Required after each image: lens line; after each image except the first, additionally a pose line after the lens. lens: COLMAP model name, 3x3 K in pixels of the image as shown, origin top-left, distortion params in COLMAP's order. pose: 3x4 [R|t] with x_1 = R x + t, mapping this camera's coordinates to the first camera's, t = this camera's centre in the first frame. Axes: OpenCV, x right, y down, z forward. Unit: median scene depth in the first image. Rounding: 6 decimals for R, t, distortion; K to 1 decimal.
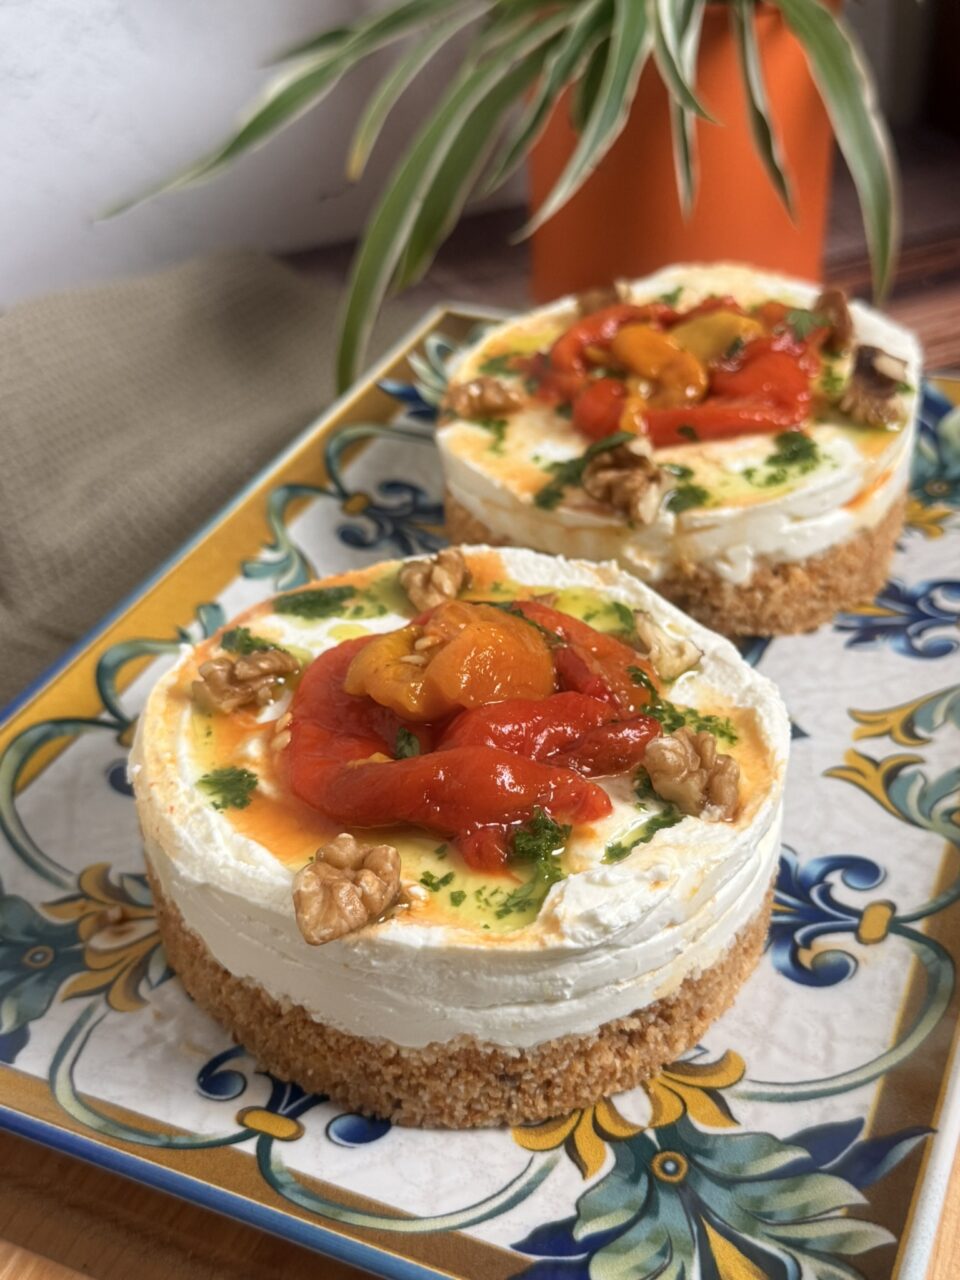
lens RADIAL K [[1574.4, 0, 480.0], [0, 1574.4, 640.0], [0, 0, 1]] dist [0.091476, -0.175422]
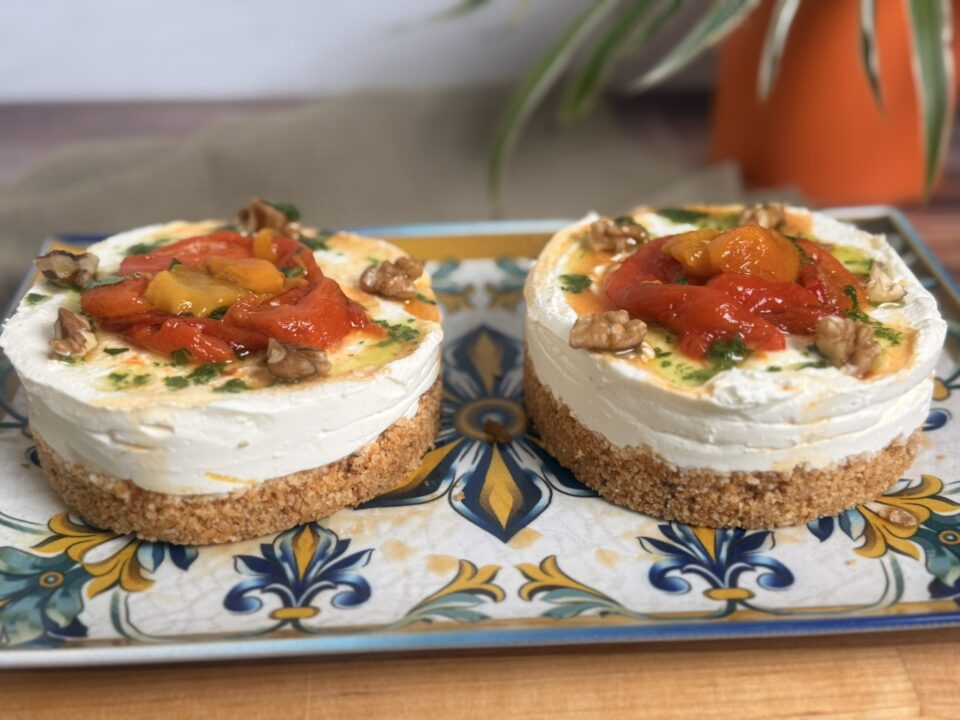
lens RADIAL K [[1180.8, 0, 477.5], [0, 1180.8, 384.3], [0, 0, 1]] dist [0.091476, -0.175422]
pose [[0.865298, 0.284781, -0.412504, 0.317005], [-0.291758, 0.955312, 0.047506, 0.174482], [0.407598, 0.079245, 0.909716, -0.193805]]
